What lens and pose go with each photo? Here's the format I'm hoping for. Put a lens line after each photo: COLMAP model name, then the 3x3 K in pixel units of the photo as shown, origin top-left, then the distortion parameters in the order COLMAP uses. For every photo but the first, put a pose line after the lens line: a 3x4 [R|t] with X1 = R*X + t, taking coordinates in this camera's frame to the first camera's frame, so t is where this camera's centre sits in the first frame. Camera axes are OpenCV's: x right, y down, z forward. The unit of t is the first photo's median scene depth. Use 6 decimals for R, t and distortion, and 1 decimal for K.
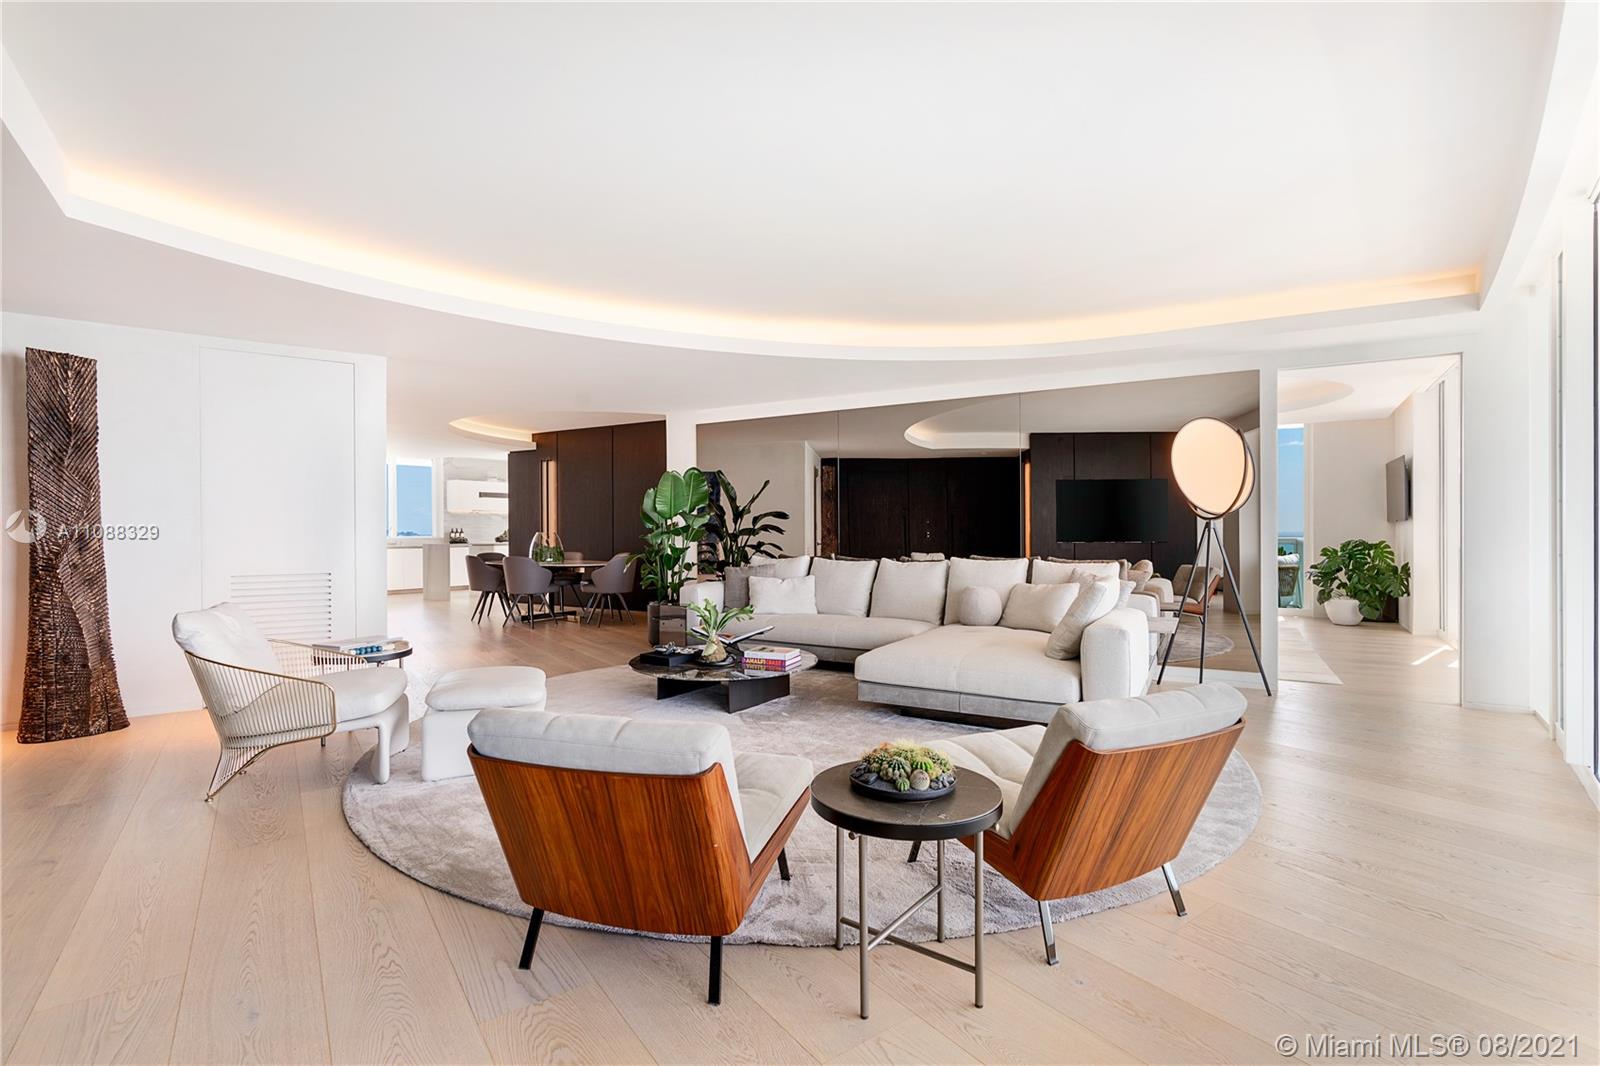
lens RADIAL K [[734.5, 0, 805.0], [0, 734.5, 535.8], [0, 0, 1]] dist [-0.020428, 0.007498]
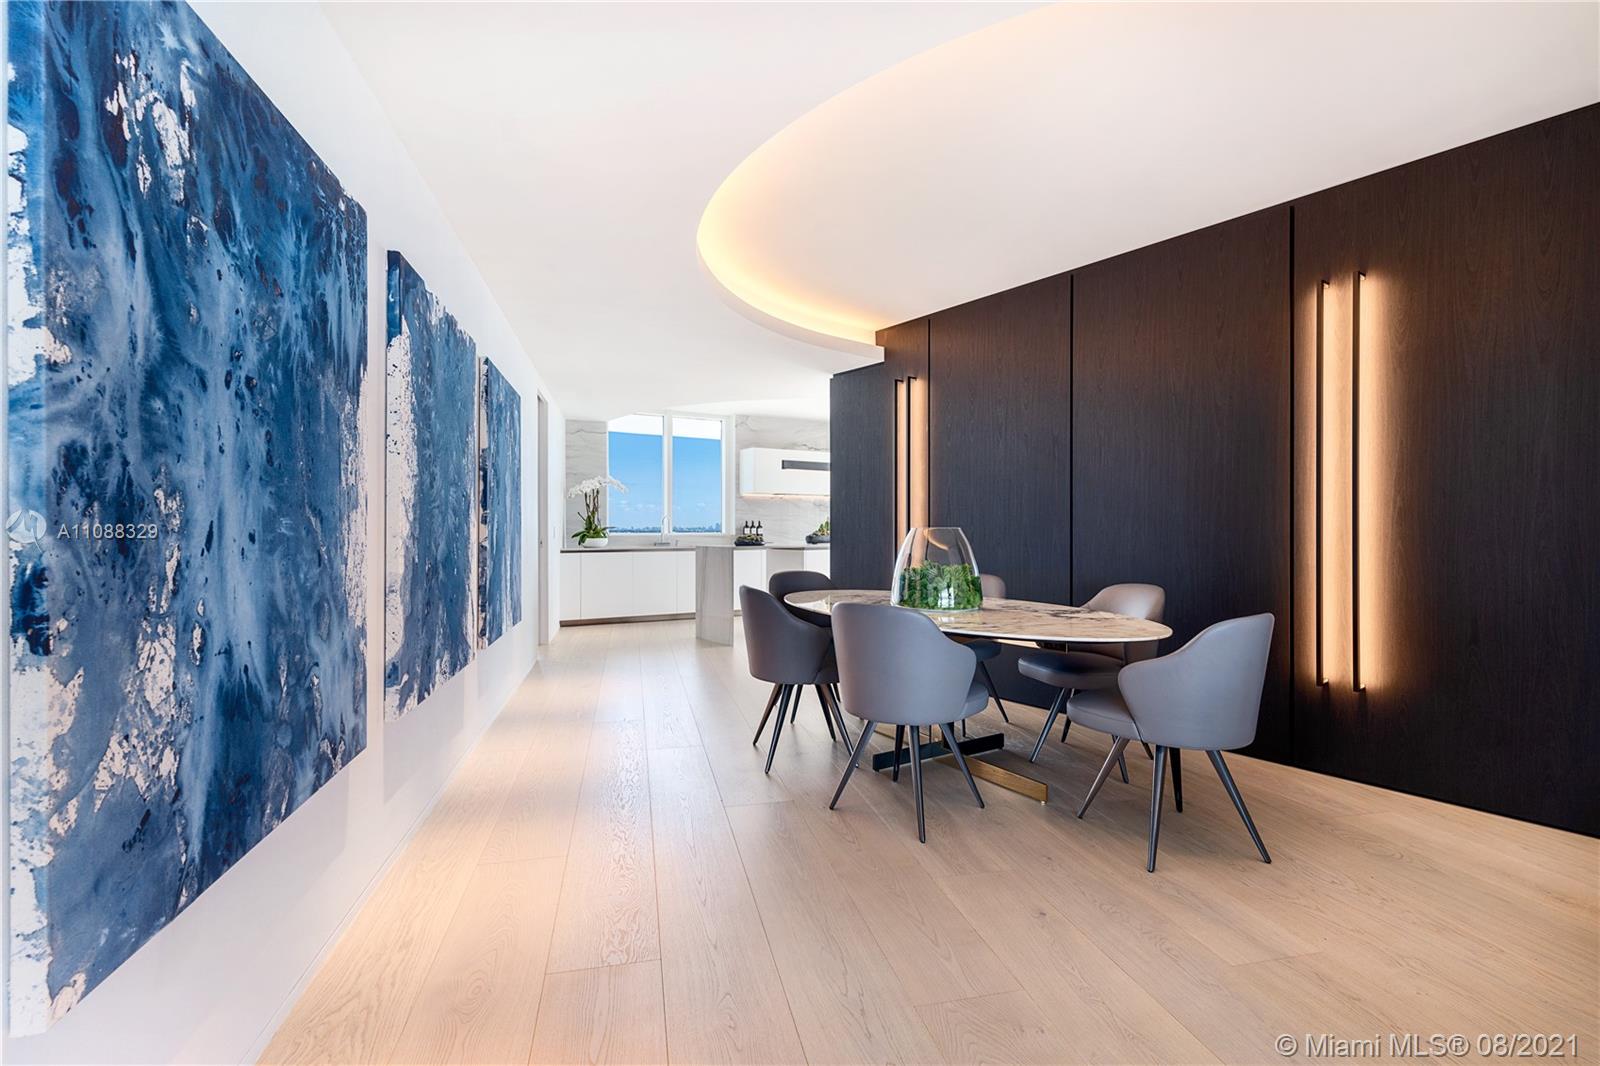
lens RADIAL K [[734.5, 0, 799.8], [0, 734.5, 531.5], [0, 0, 1]] dist [-0.020428, 0.007498]
pose [[0.918414, 0.011891, -0.395442, -0.197366], [-0.012962, 0.999916, -0.000036, -0.001417], [0.395408, 0.005159, 0.918491, 0.462238]]
